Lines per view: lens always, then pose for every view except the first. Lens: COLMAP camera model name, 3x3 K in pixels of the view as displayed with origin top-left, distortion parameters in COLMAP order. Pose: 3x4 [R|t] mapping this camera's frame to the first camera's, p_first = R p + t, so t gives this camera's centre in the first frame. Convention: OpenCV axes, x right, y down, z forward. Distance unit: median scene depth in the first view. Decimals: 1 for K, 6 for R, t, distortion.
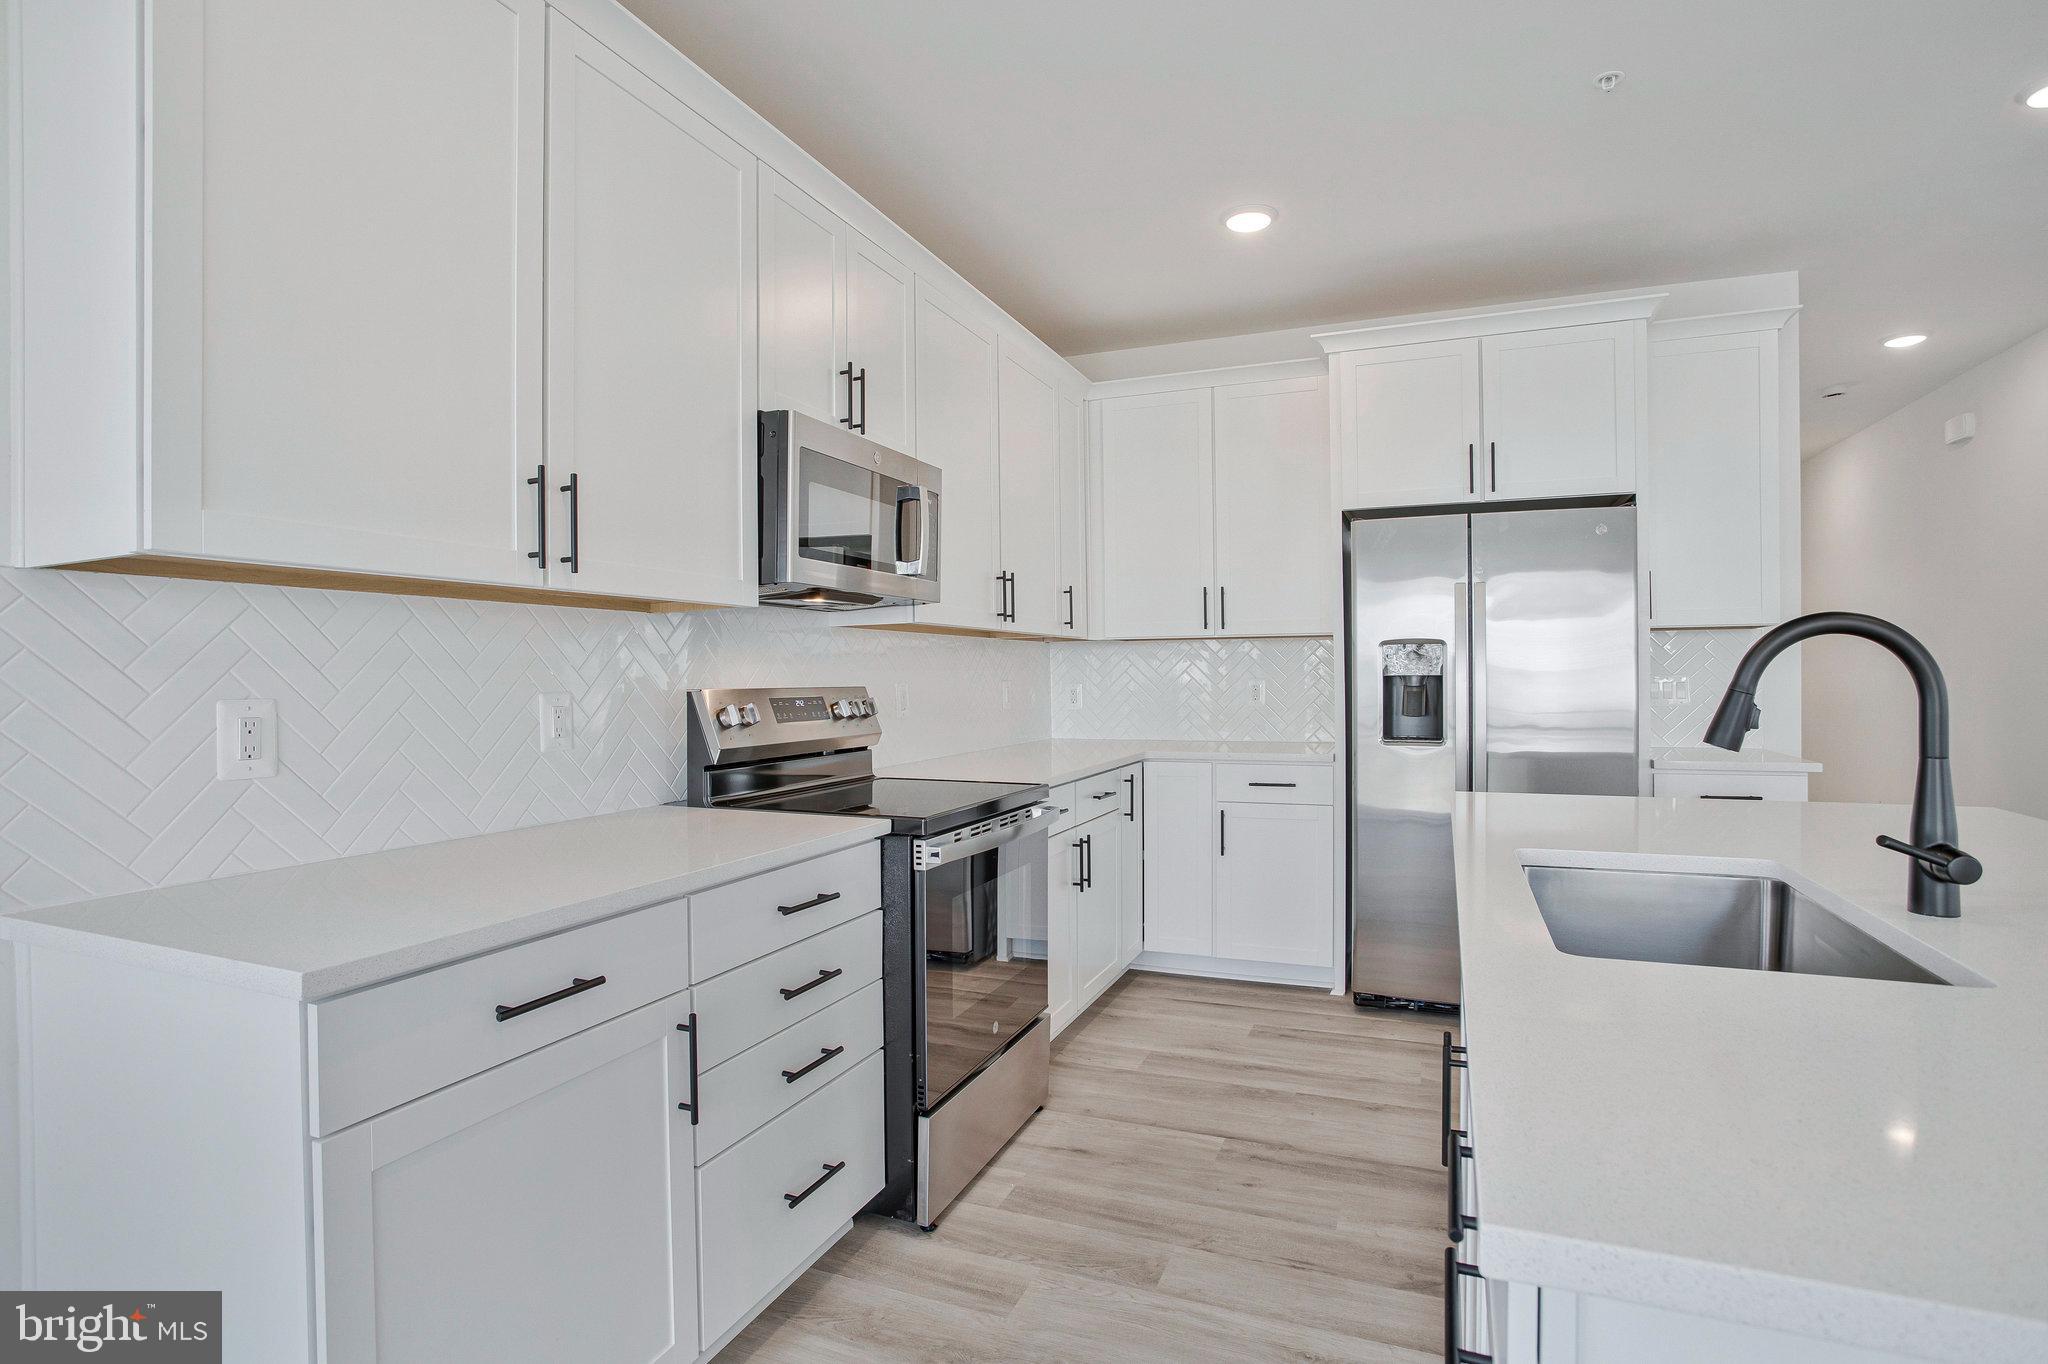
lens RADIAL K [[1019.0, 0, 1022.3], [0, 1019.0, 674.9], [0, 0, 1]] dist [-0.076090, 0.032509]
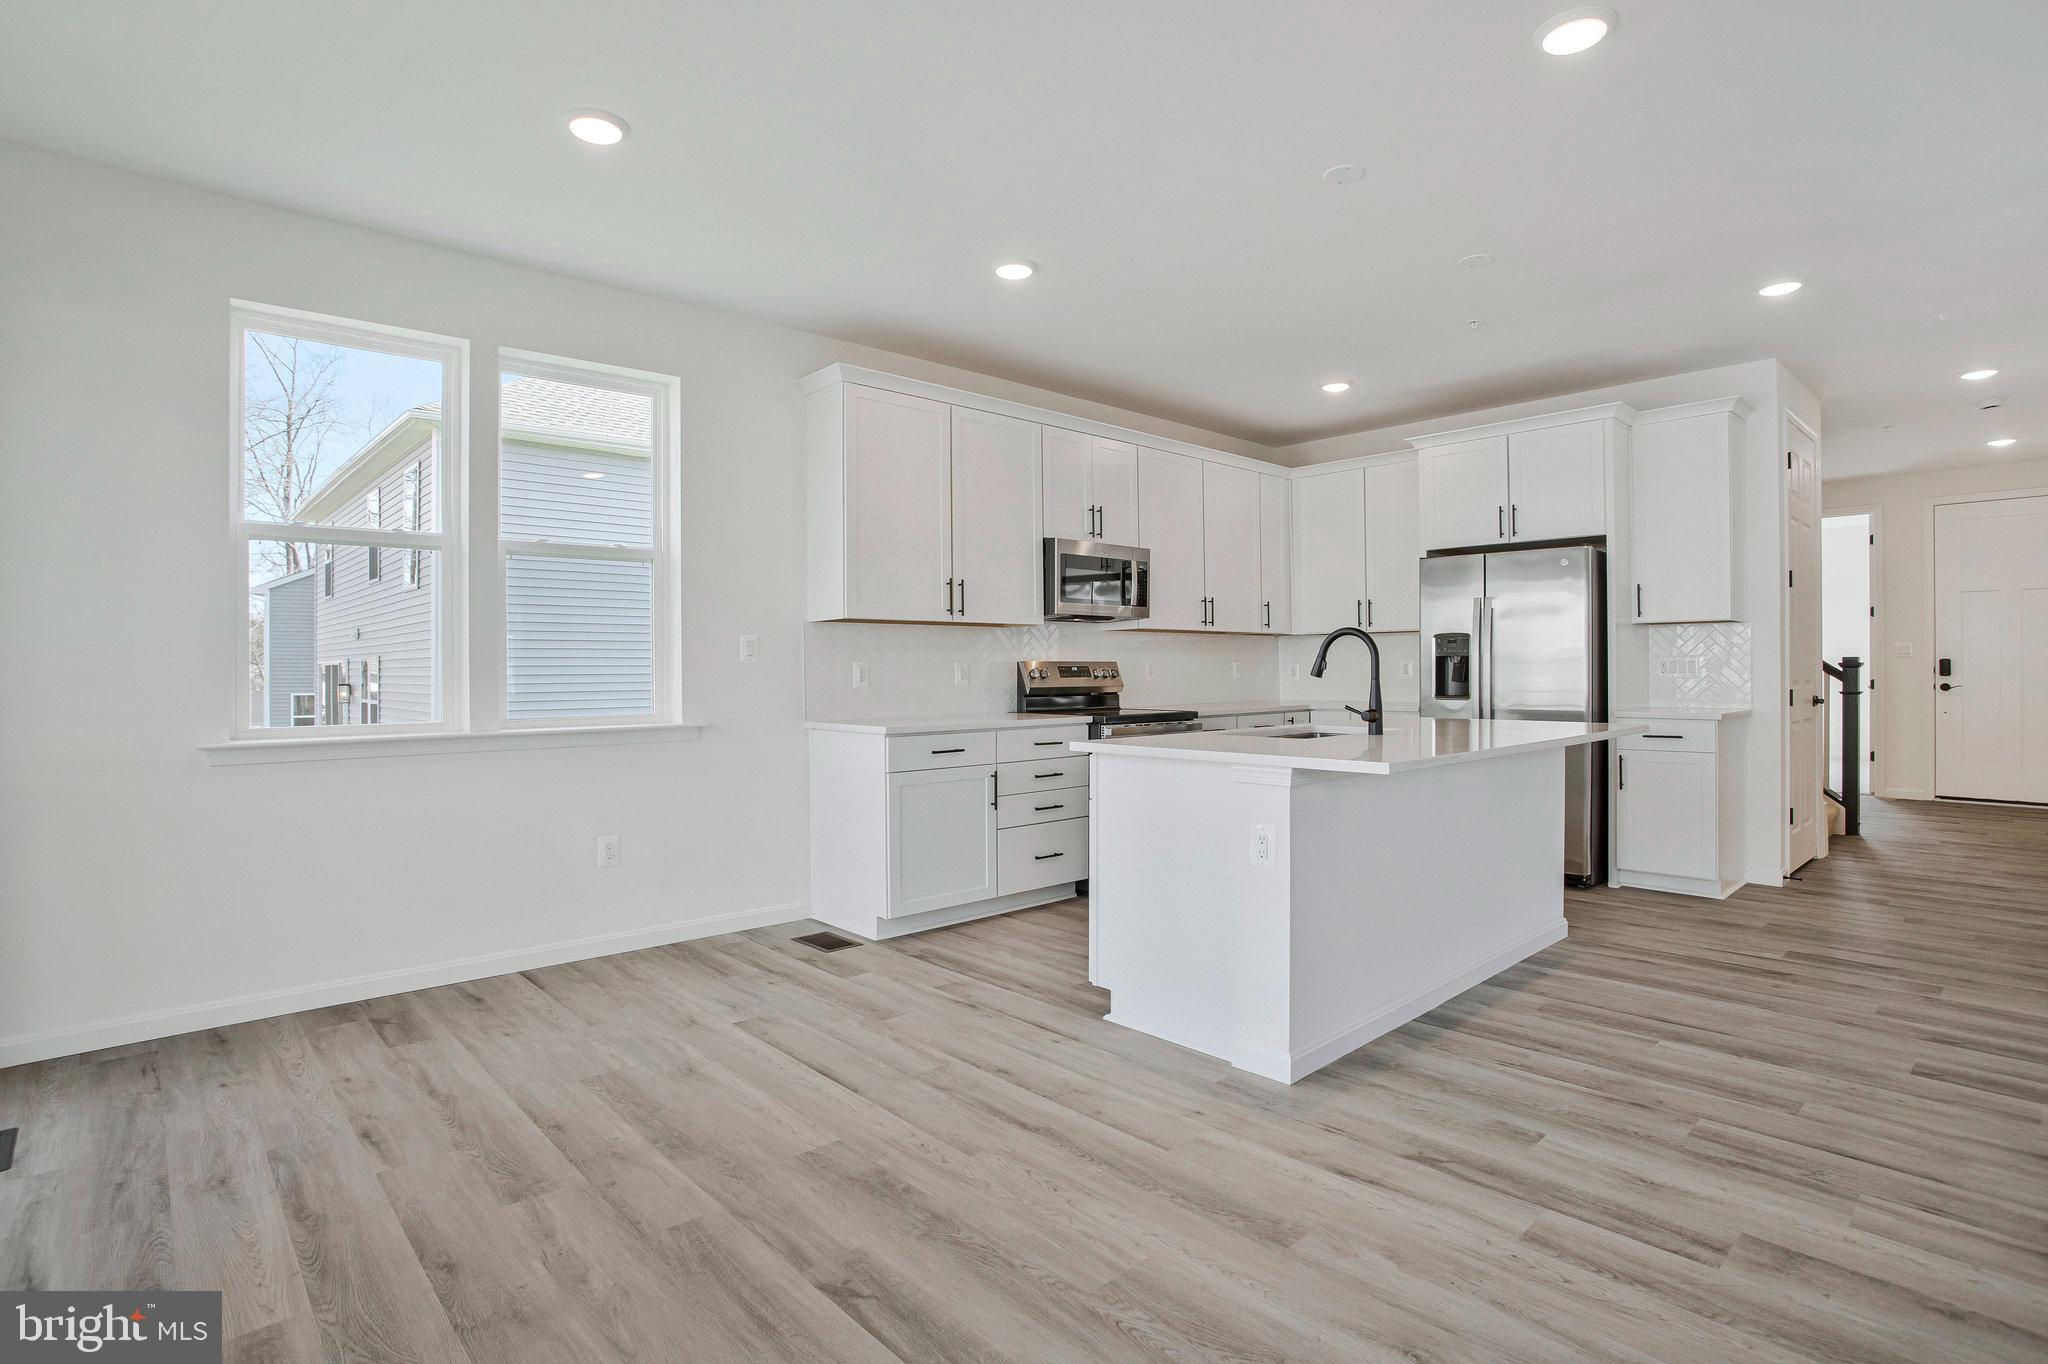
lens RADIAL K [[996.6, 0, 985.3], [0, 996.6, 668.2], [0, 0, 1]] dist [-0.071482, 0.029190]
pose [[0.894608, 0.002805, -0.446842, 0.540077], [-0.001112, 0.999991, 0.004052, 0.018988], [0.446850, -0.003128, 0.894604, -0.919045]]
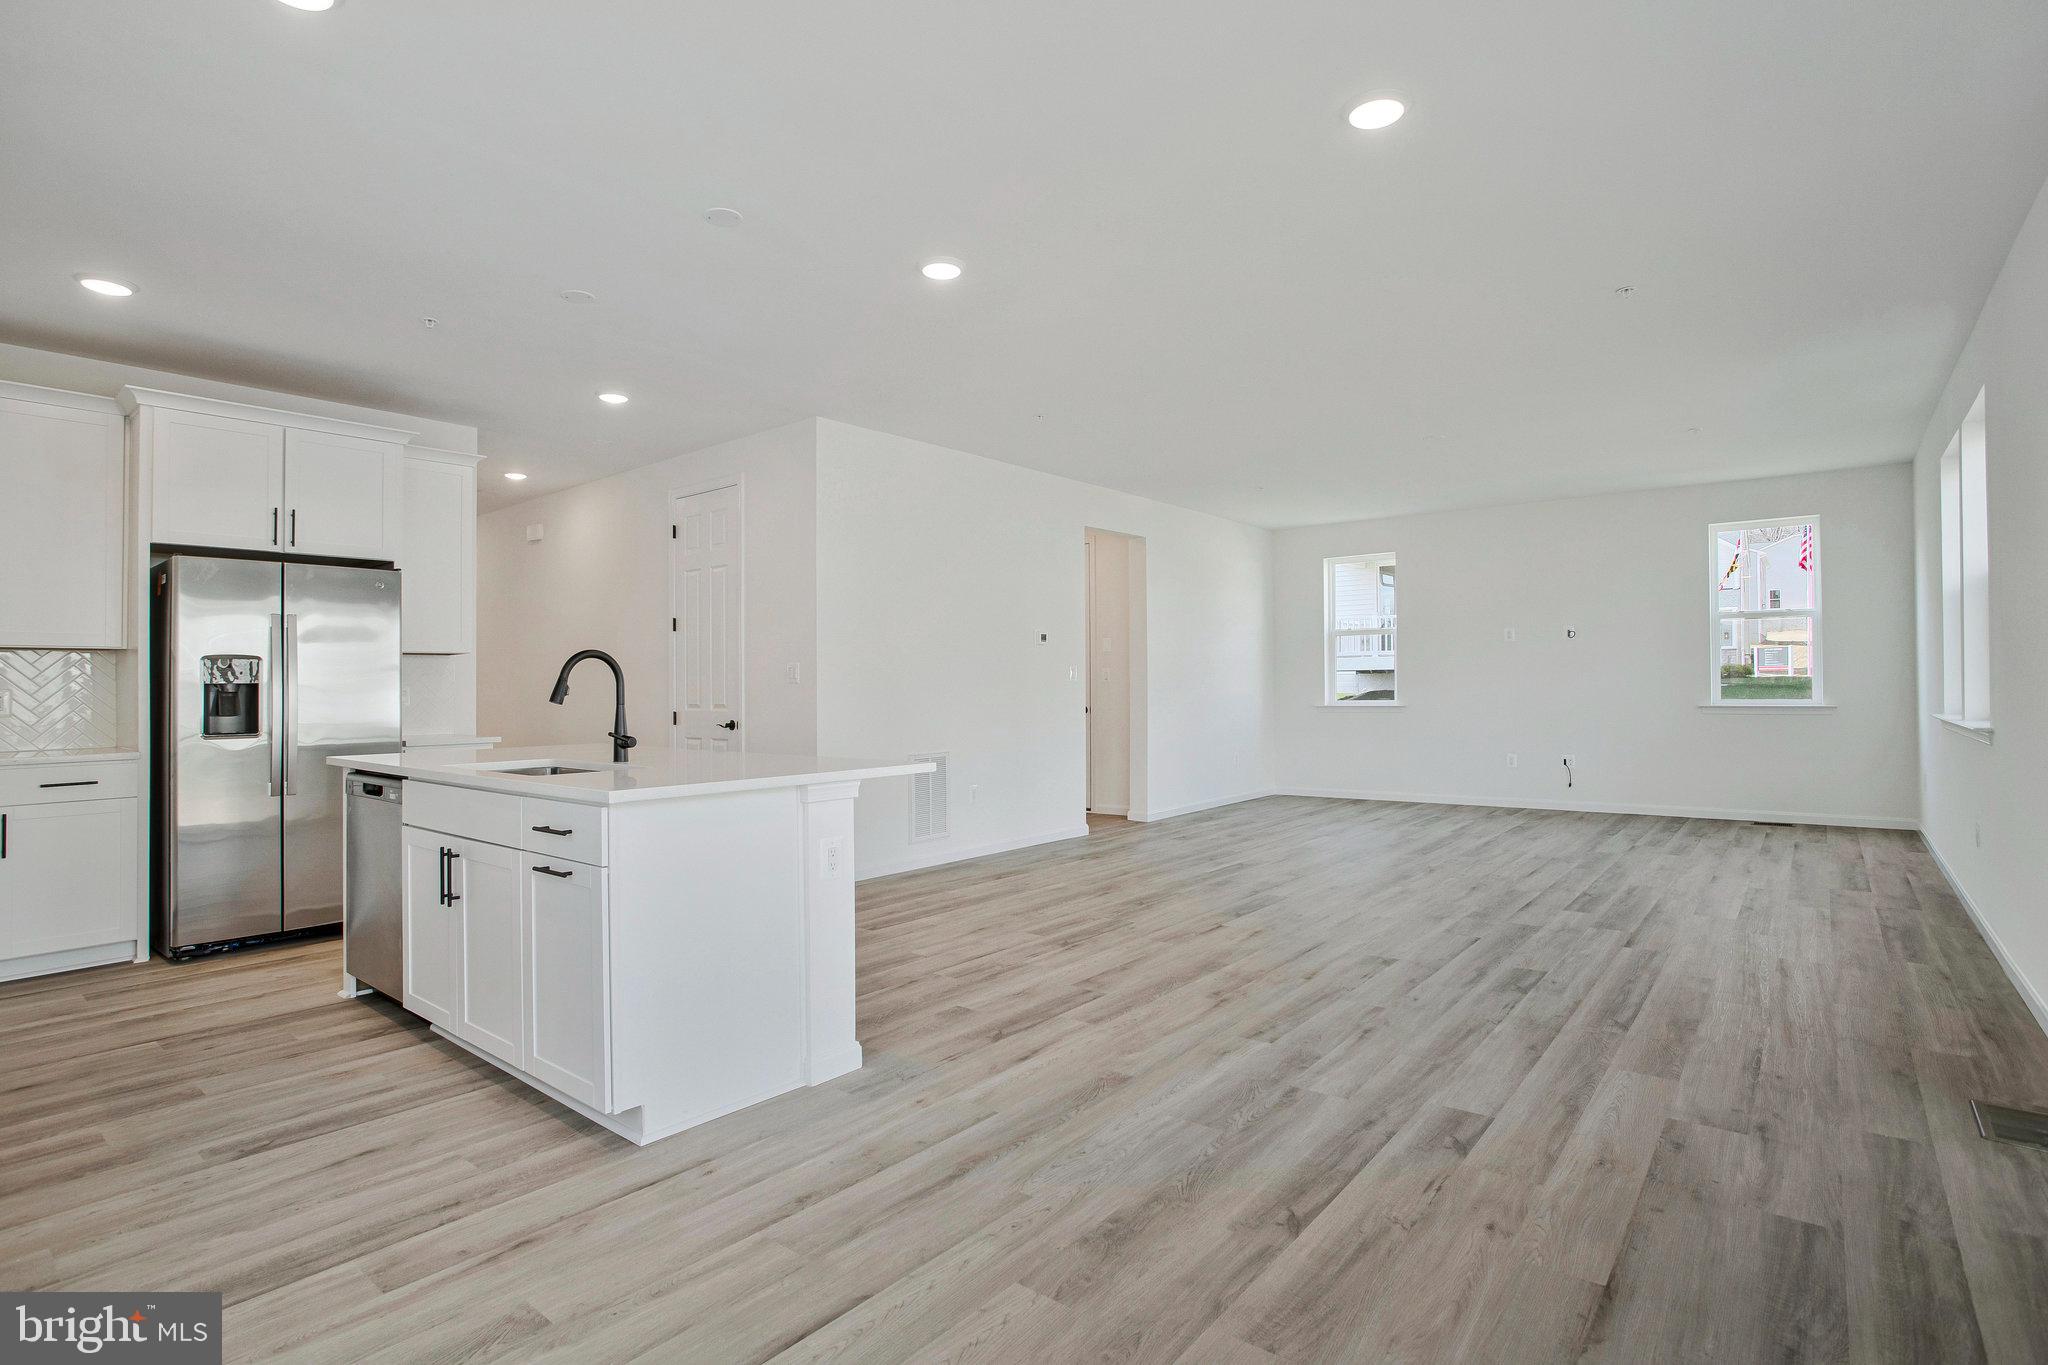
lens RADIAL K [[1019.0, 0, 1022.3], [0, 1019.0, 675.4], [0, 0, 1]] dist [-0.076090, 0.032509]
pose [[0.295711, 0.019063, 0.955087, -0.642747], [0.007478, 0.999724, -0.022269, 0.033052], [-0.955248, 0.013728, 0.295487, -0.410982]]
